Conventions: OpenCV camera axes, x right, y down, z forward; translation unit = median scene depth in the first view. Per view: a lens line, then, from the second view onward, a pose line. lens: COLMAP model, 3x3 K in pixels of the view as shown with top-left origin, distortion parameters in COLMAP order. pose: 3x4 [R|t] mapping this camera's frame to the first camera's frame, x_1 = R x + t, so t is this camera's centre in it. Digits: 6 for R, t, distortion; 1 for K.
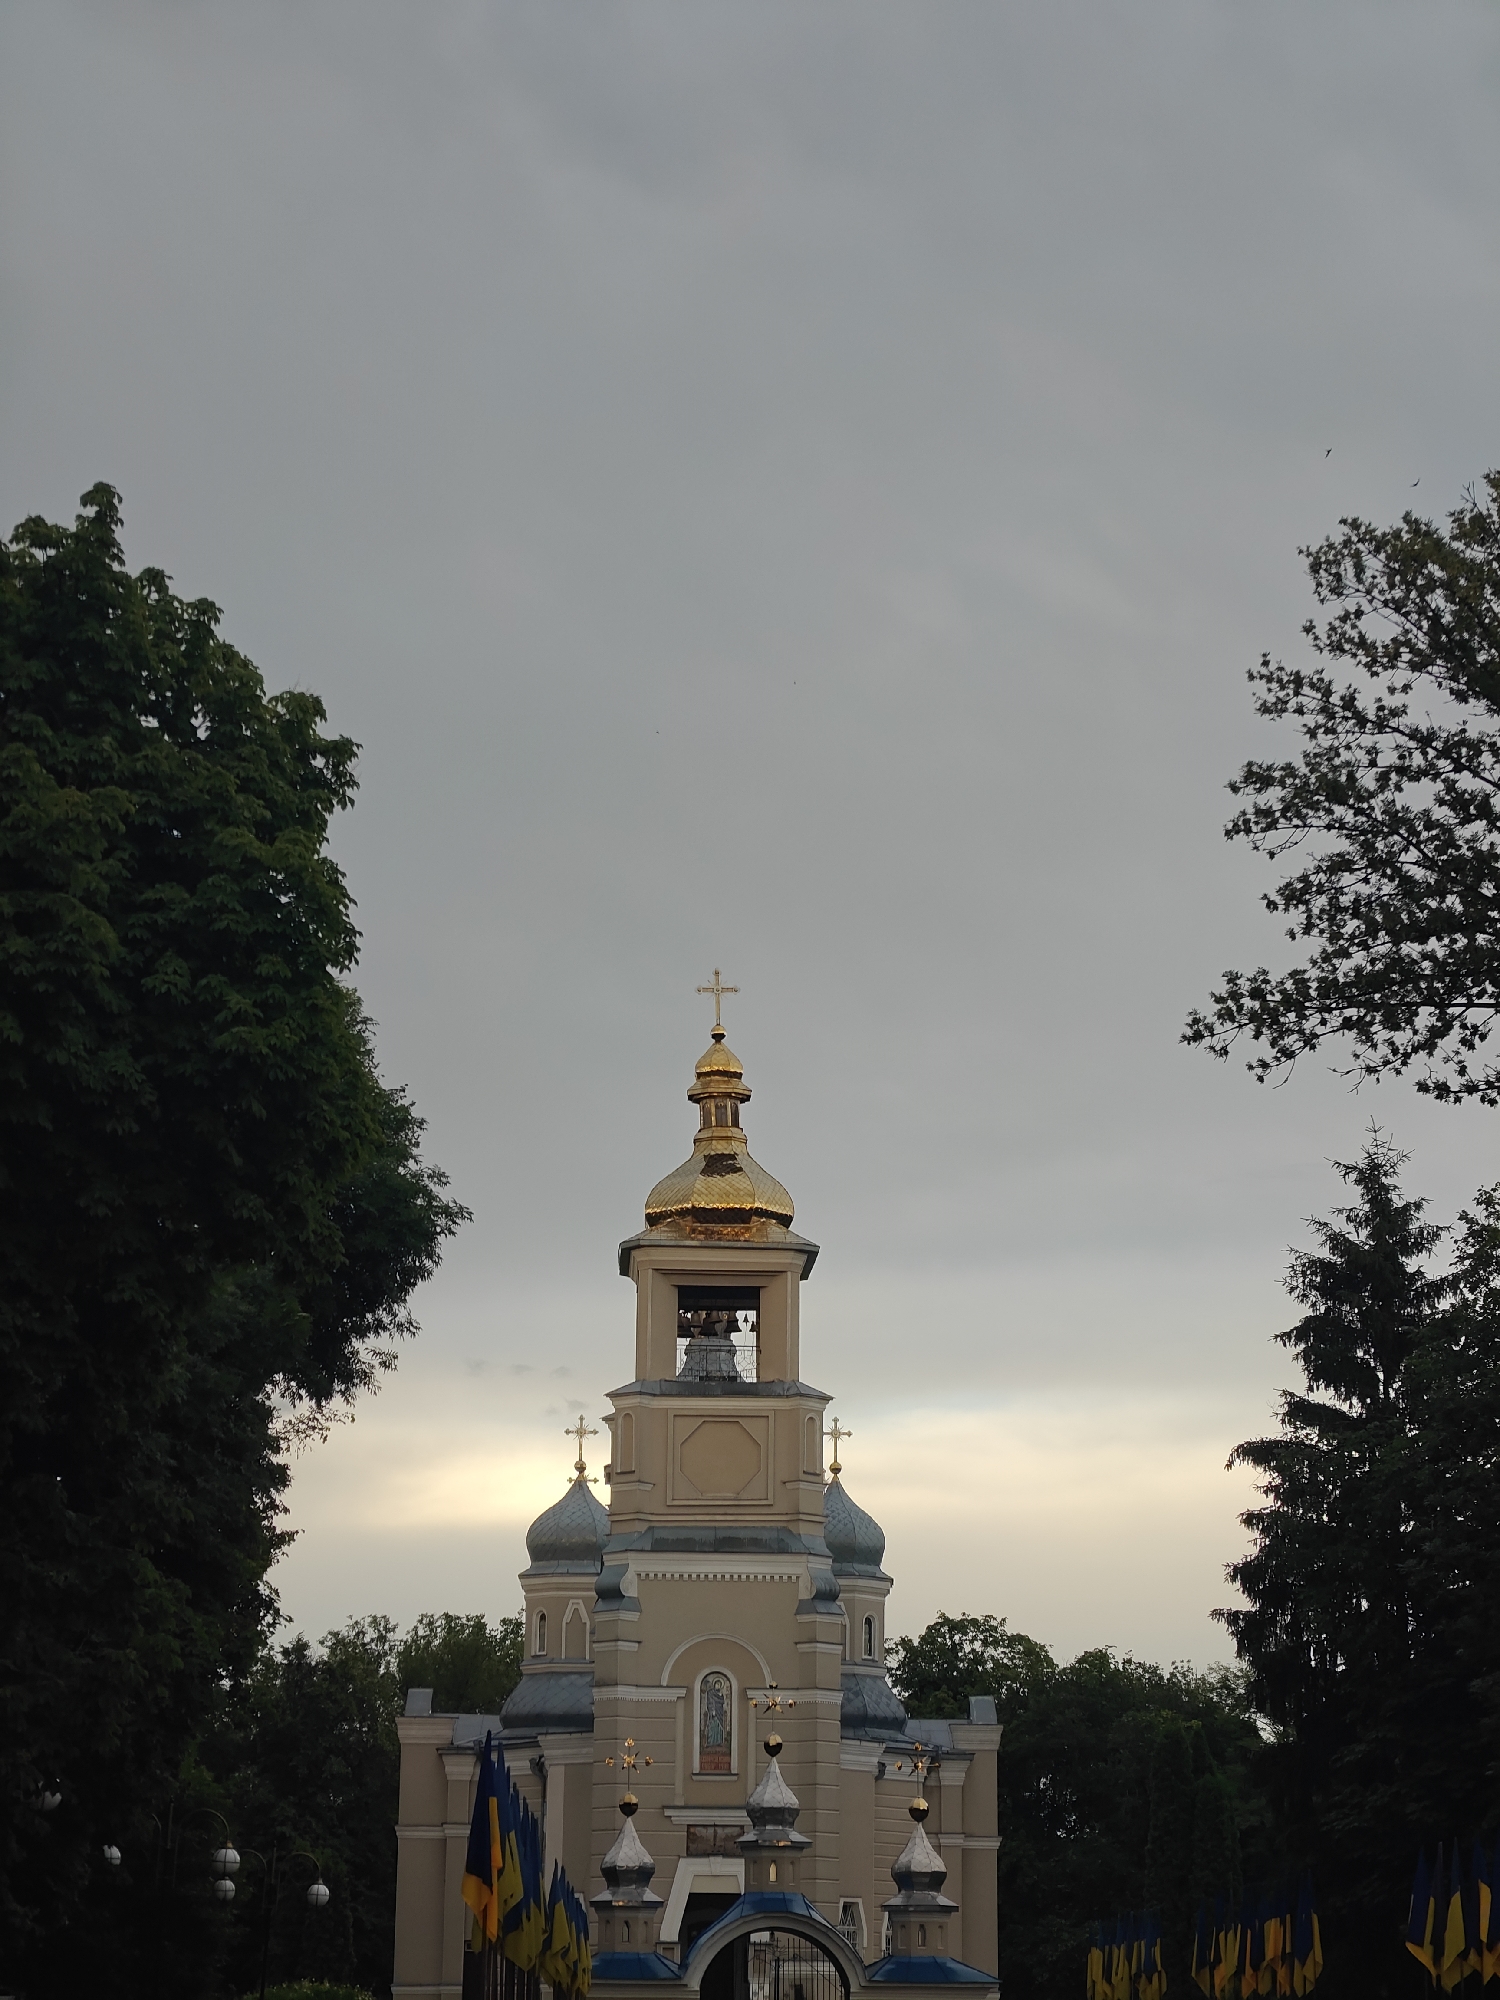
lens RADIAL K [[4151.1, 0, 749.7], [0, 4151.1, 962.0], [0, 0, 1]] dist [0.186148, -0.482443]
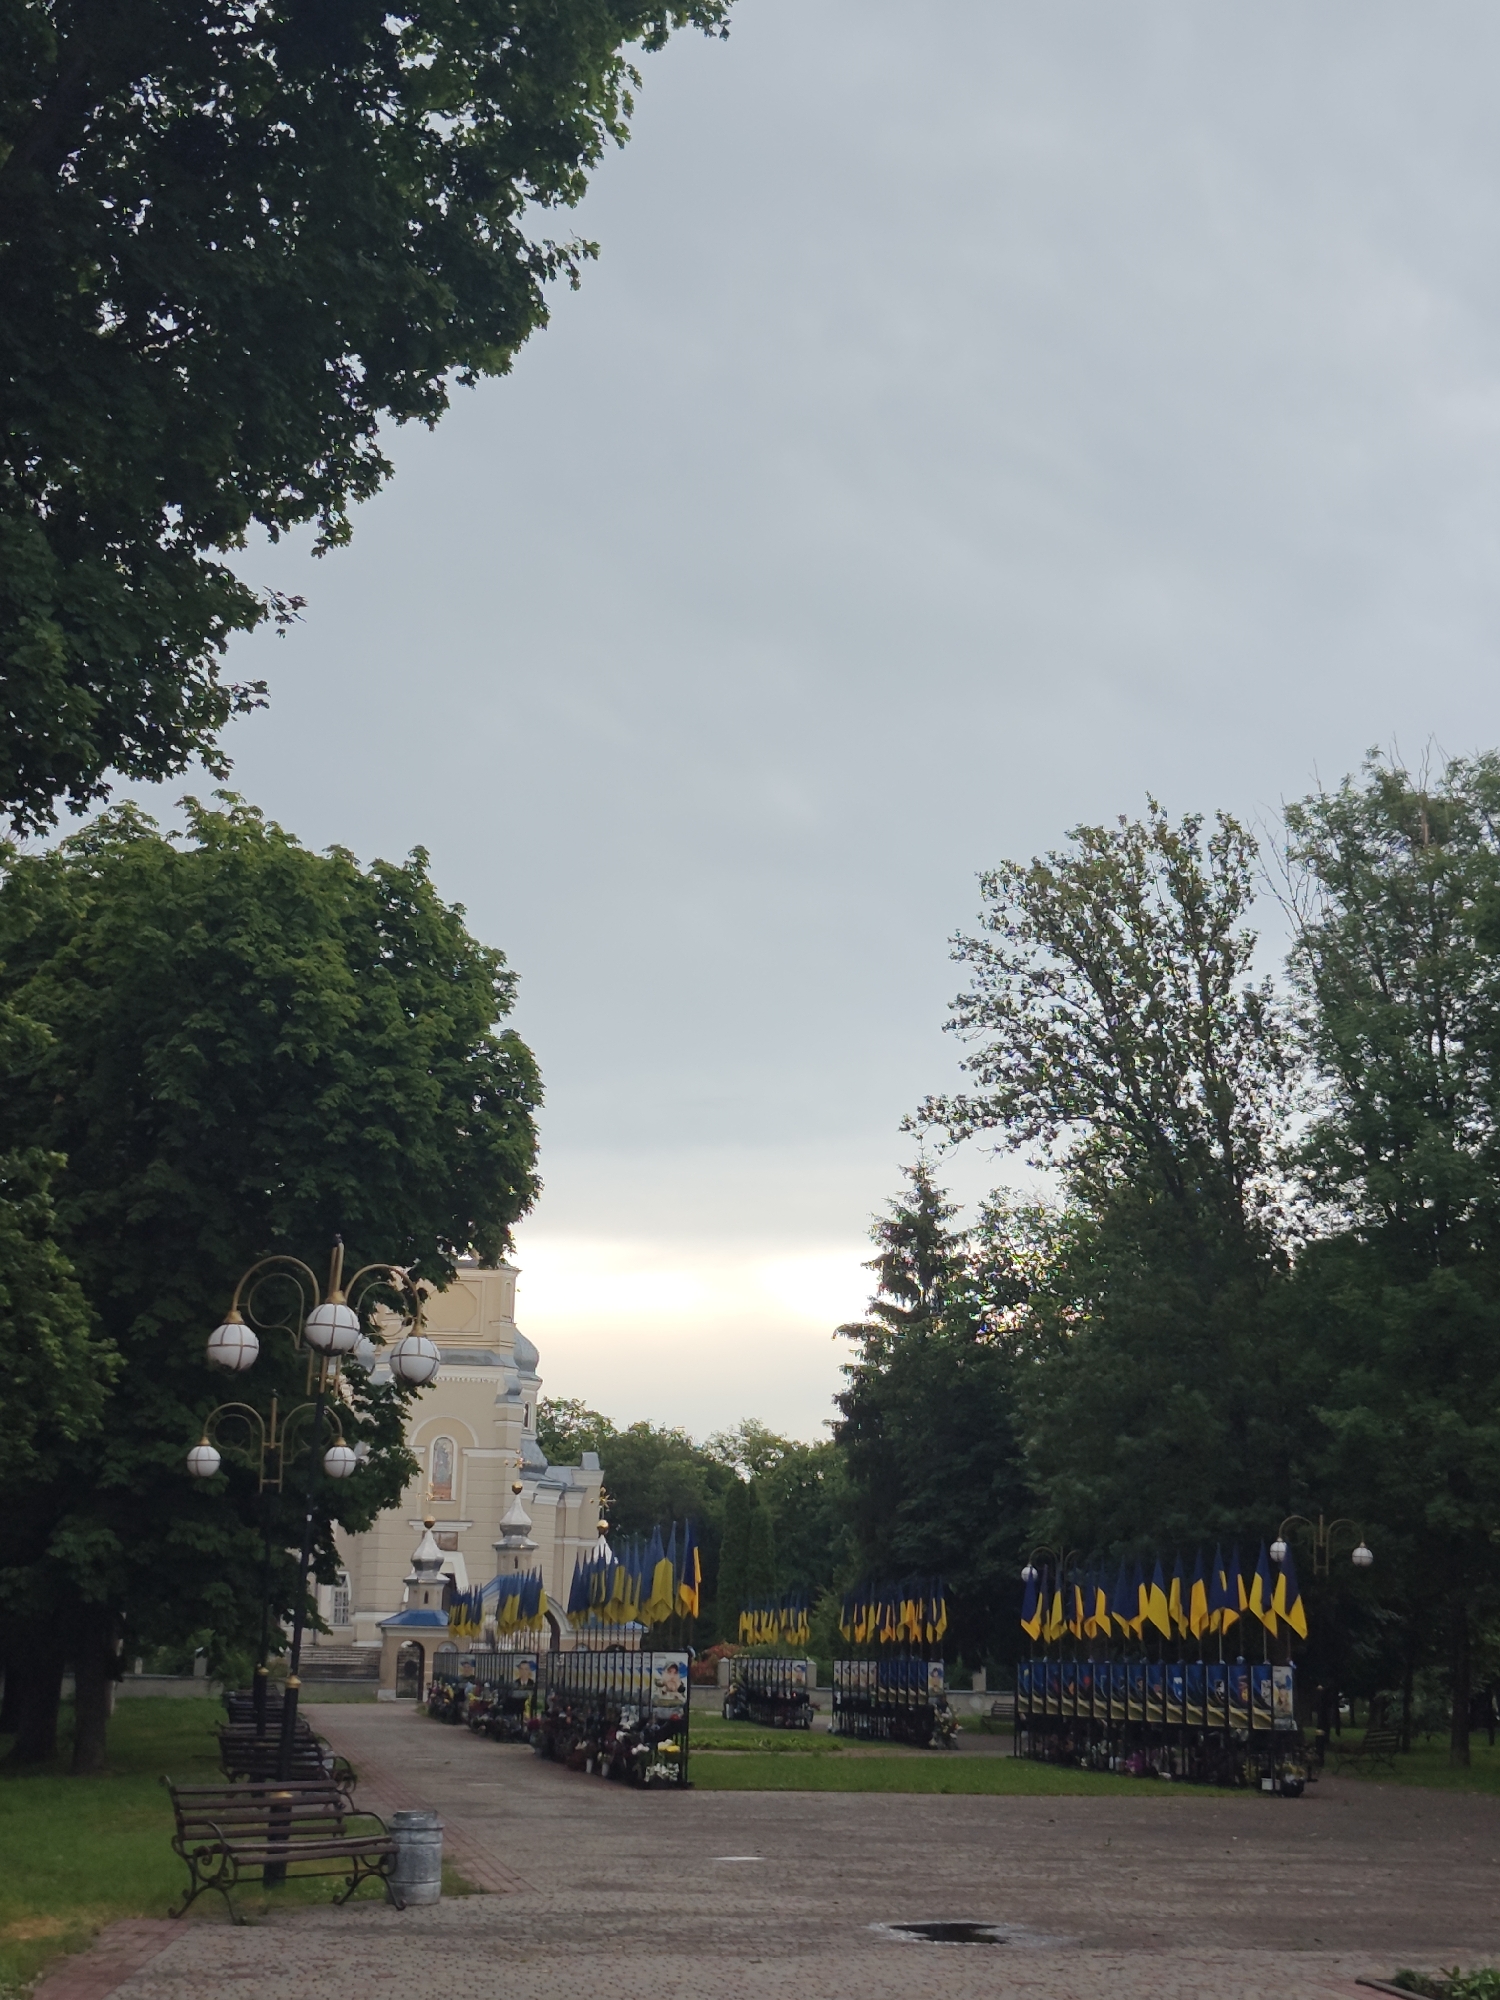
lens RADIAL K [[2737.3, 0, 747.0], [0, 2737.3, 969.0], [0, 0, 1]] dist [0.226996, -0.932383]
pose [[0.988248, 0.045163, 0.146038, -0.095921], [-0.046006, 0.998938, 0.002394, -0.034757], [-0.145775, -0.009085, 0.989276, -0.135207]]
